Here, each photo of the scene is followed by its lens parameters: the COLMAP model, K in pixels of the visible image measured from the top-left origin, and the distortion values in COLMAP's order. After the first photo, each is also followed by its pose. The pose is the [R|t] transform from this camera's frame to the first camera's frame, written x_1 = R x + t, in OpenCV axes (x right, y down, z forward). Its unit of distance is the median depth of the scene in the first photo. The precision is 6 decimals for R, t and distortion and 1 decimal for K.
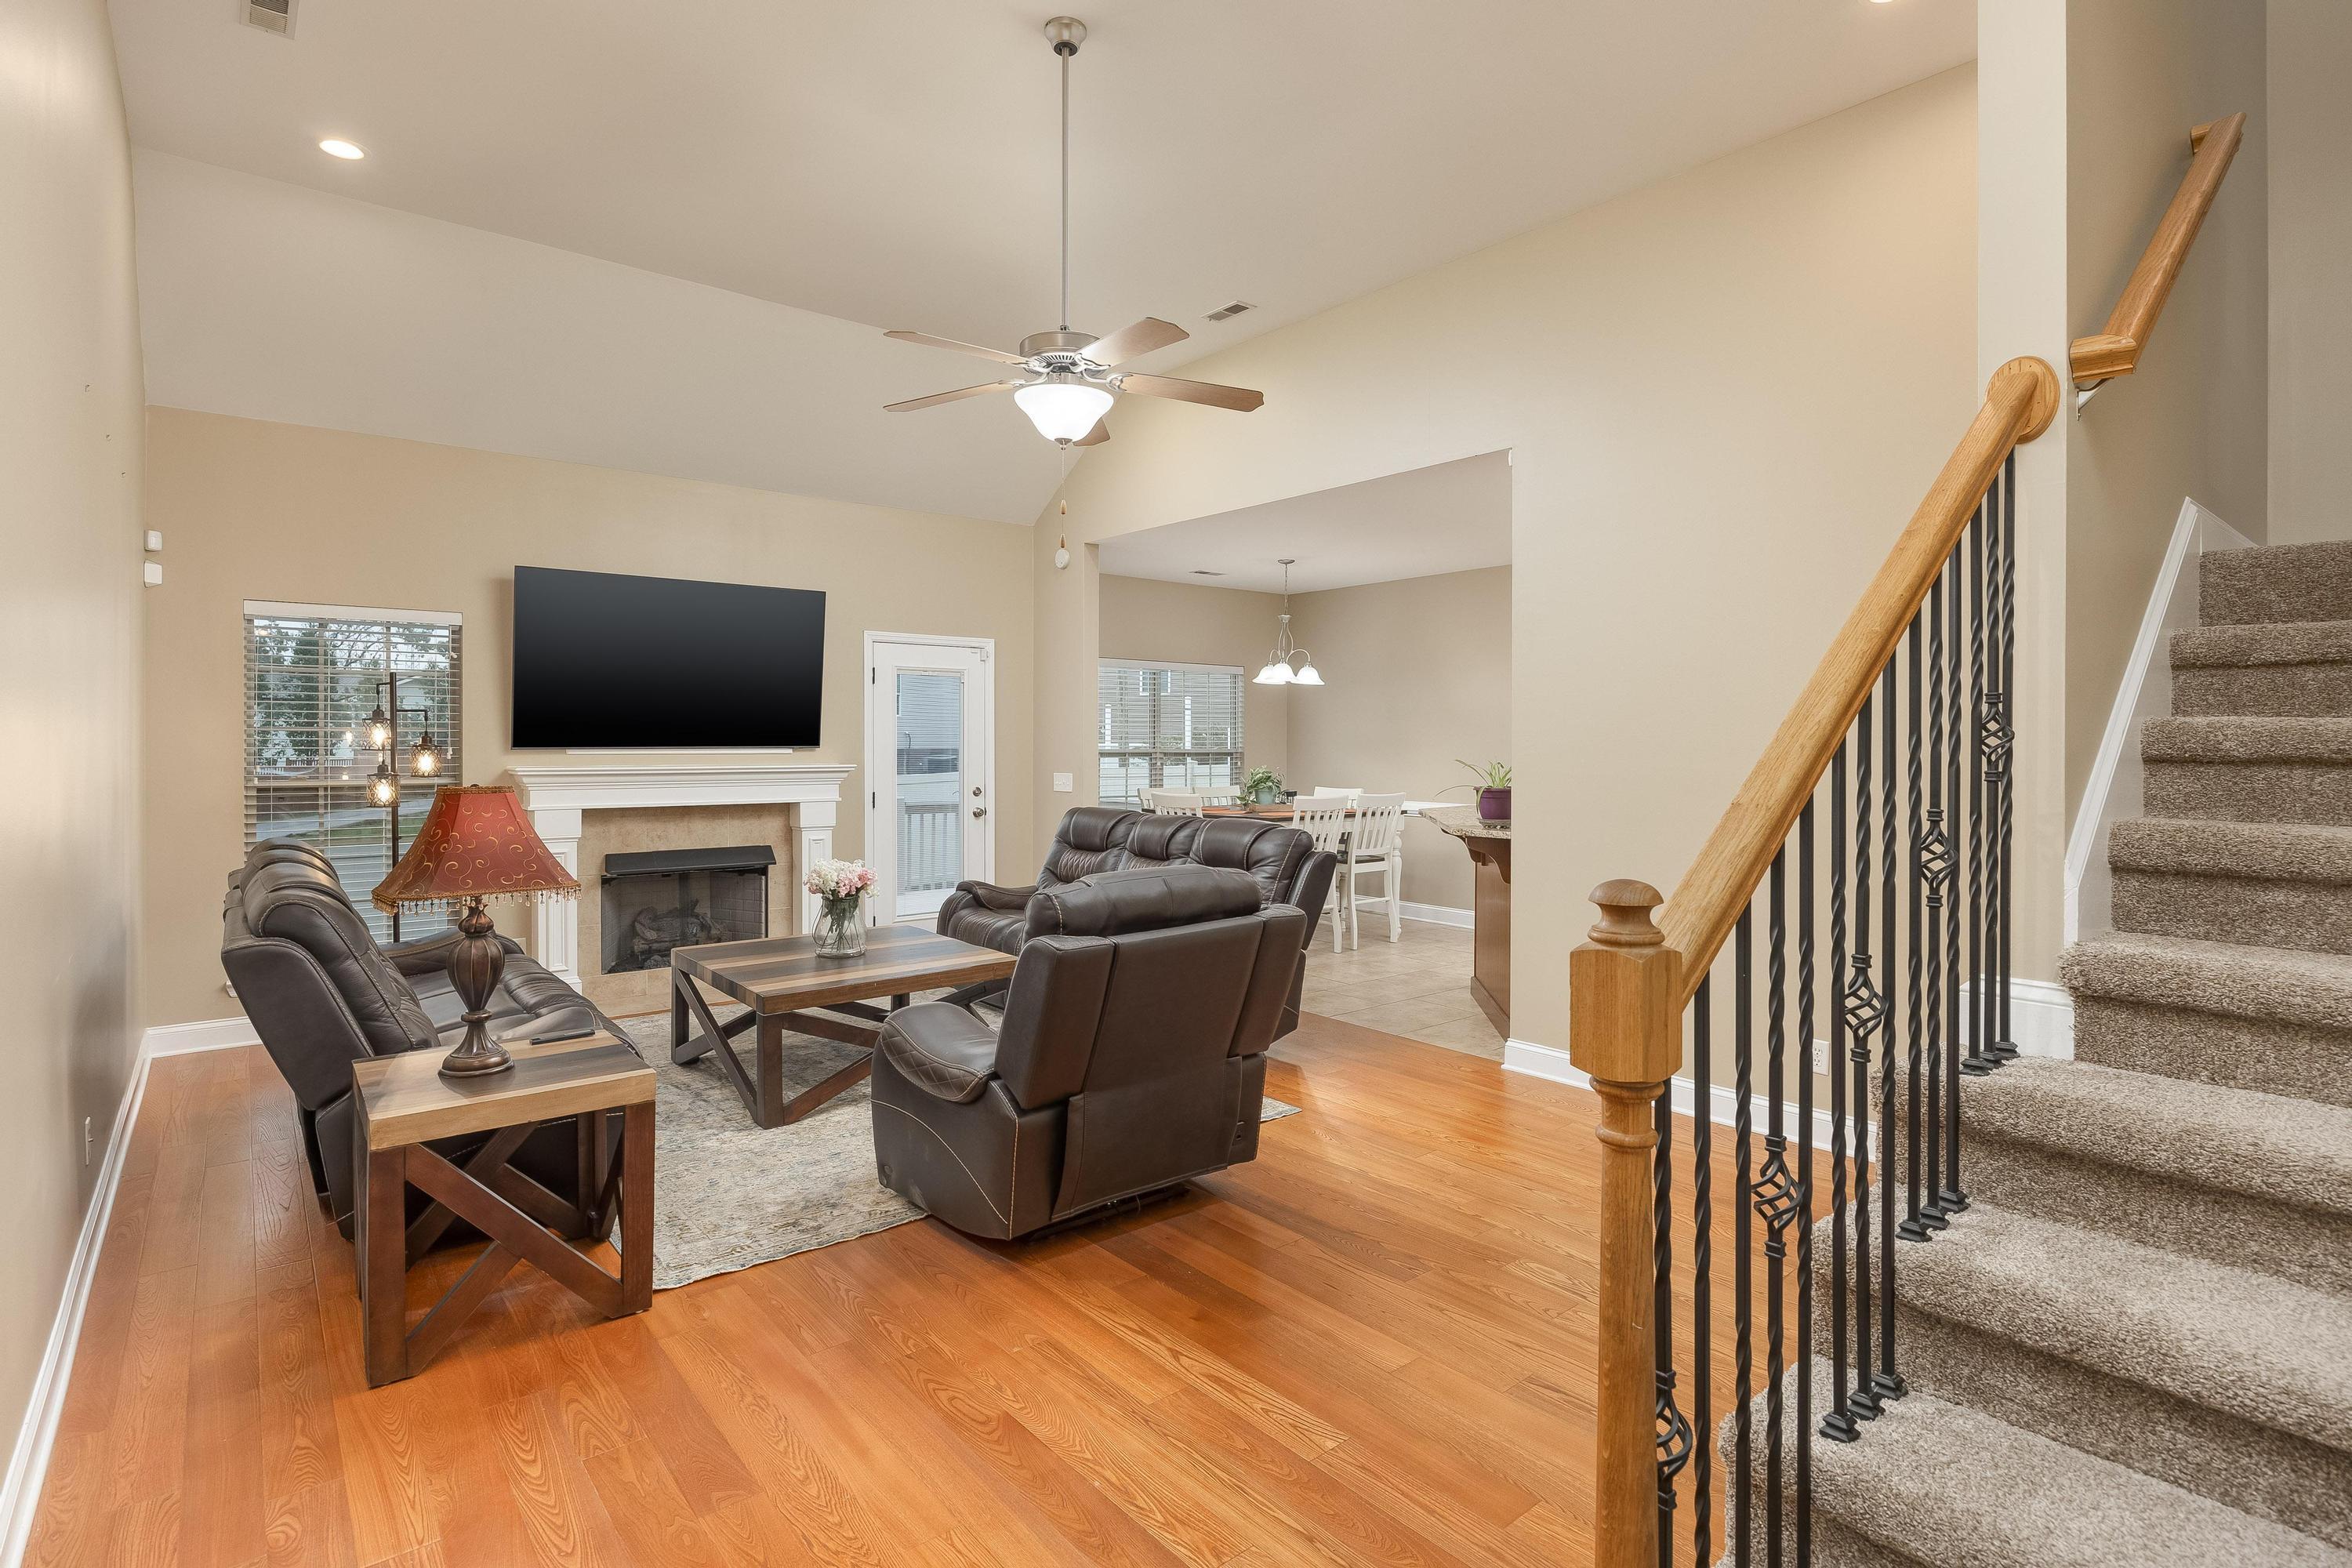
lens RADIAL K [[1146.8, 0, 1169.9], [0, 1146.8, 741.5], [0, 0, 1]] dist [-0.000214, -0.000087]
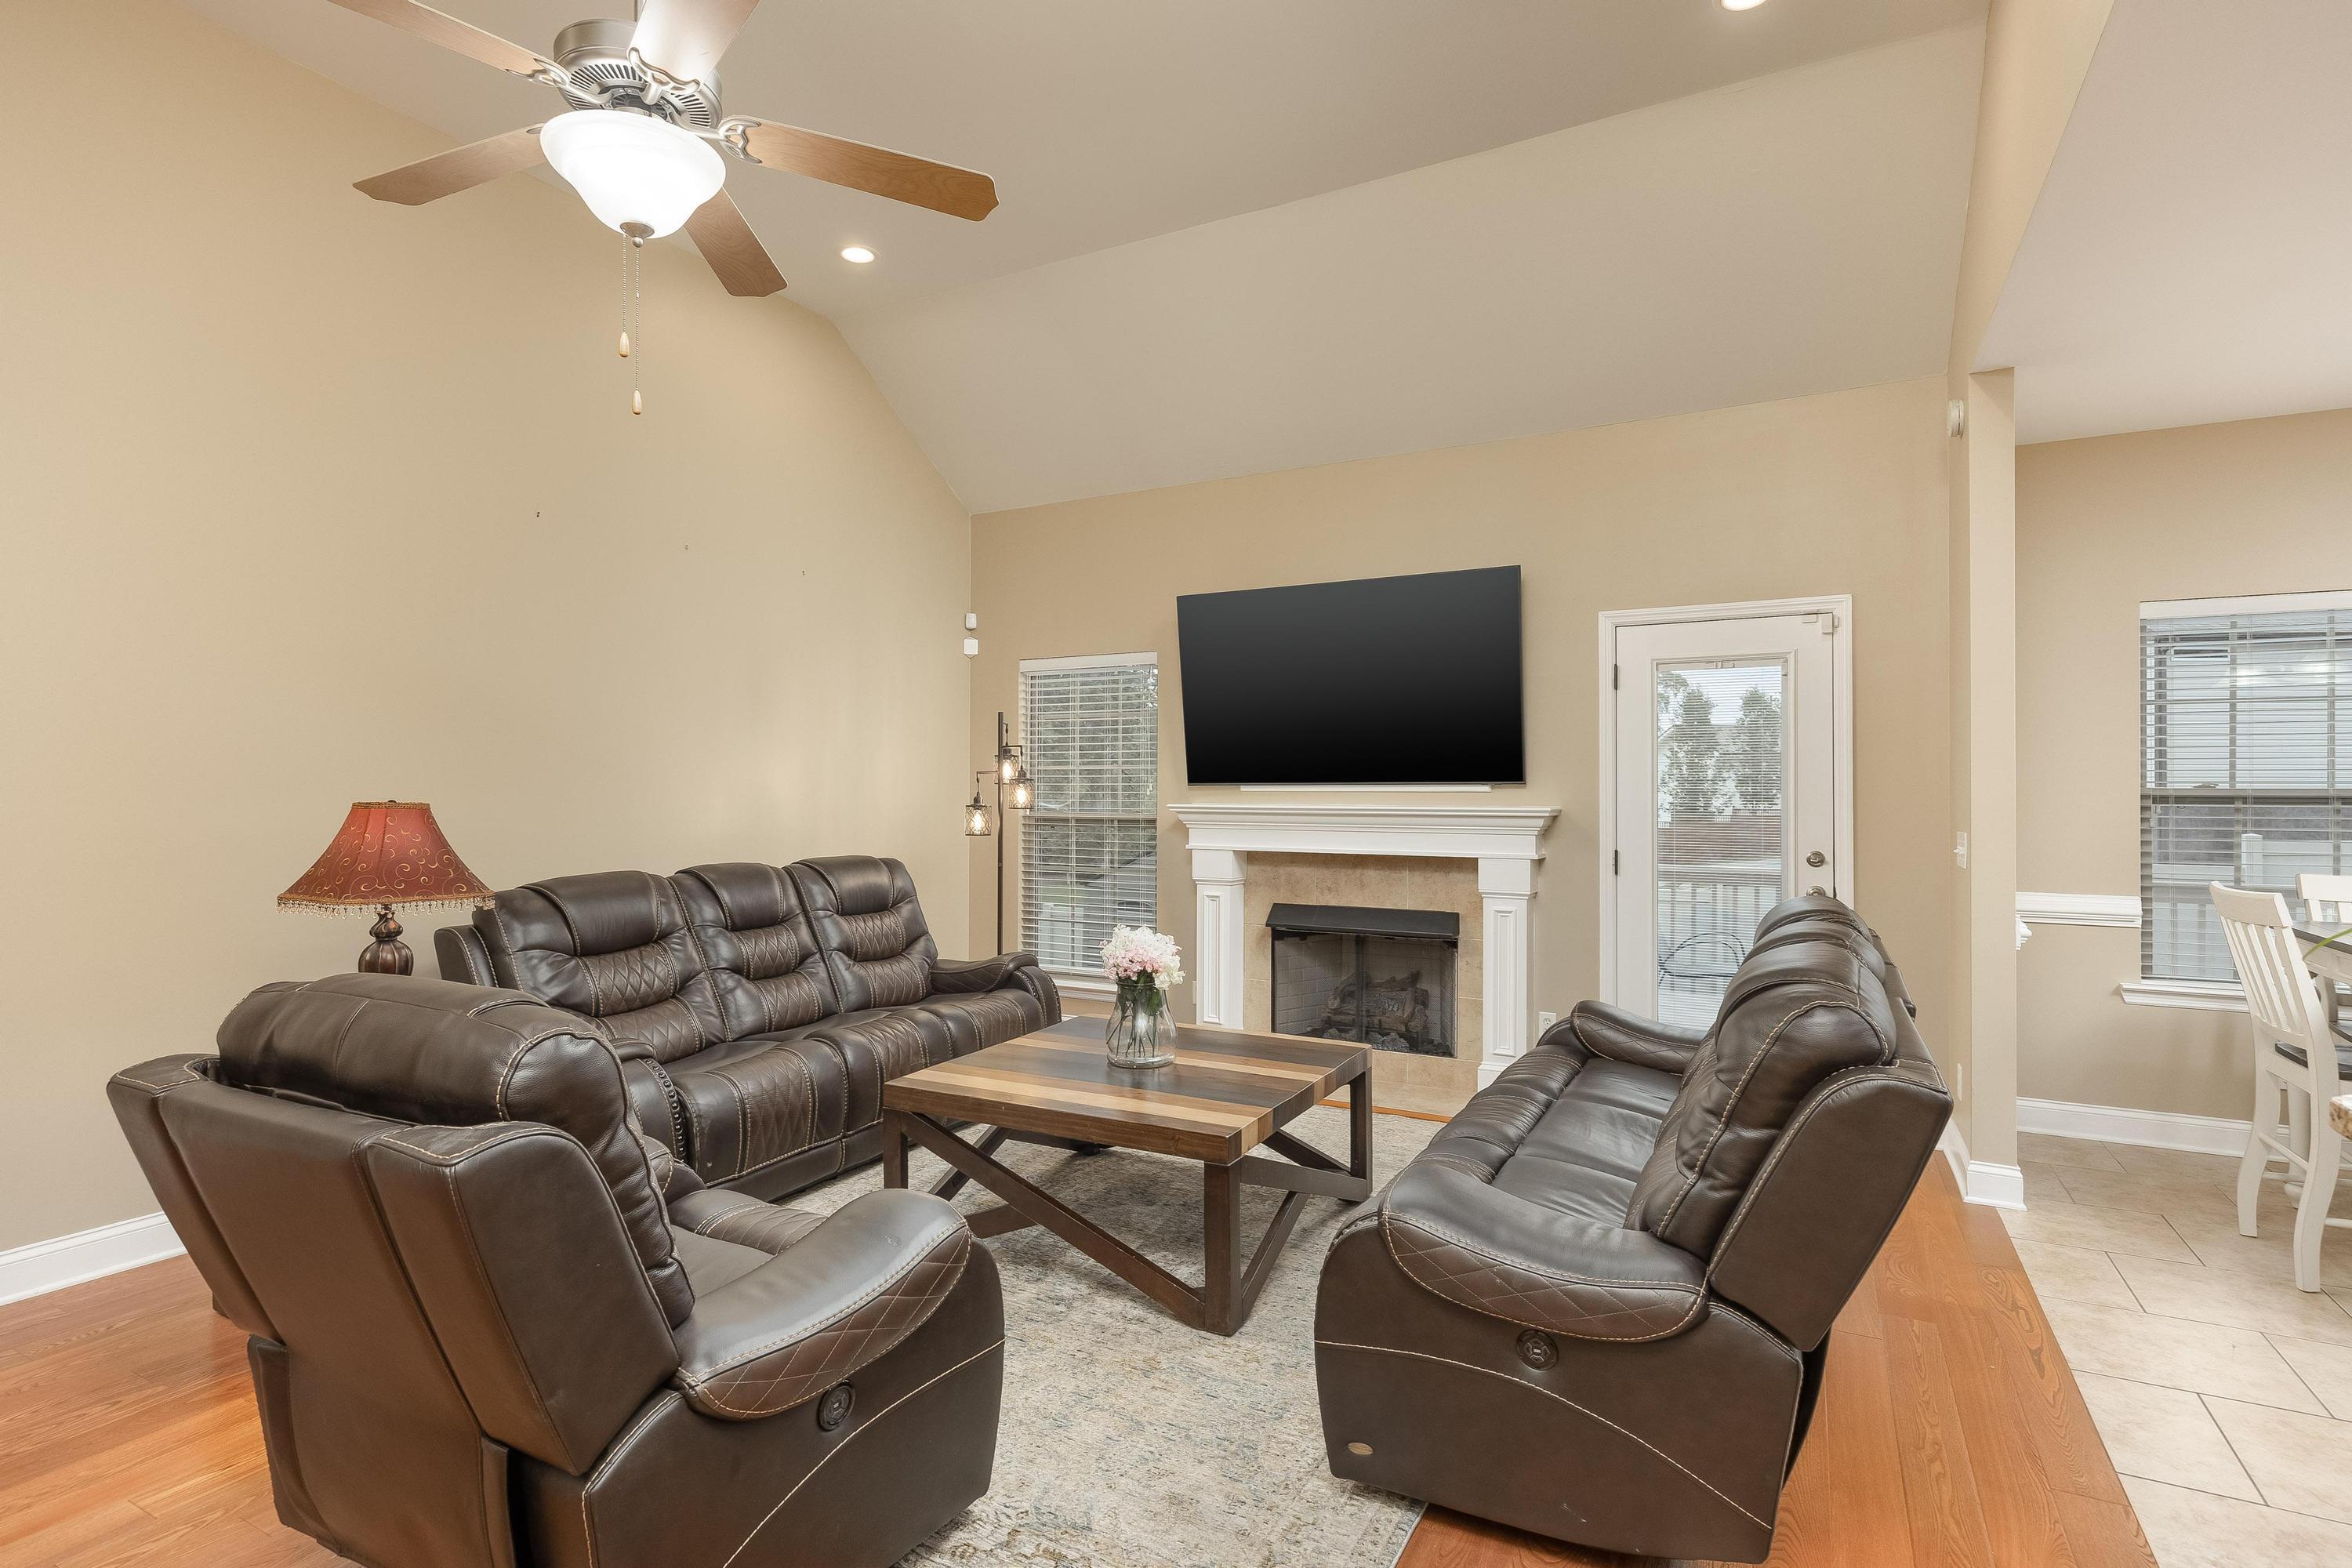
lens RADIAL K [[1152.0, 0, 1176.0], [0, 1152.0, 784.0], [0, 0, 1]] dist [0.013685, 0.000186]
pose [[0.377563, -0.006459, -0.925961, 0.314938], [-0.002186, 0.999967, -0.007866, 0.013403], [0.925981, 0.004994, 0.377536, 0.587558]]
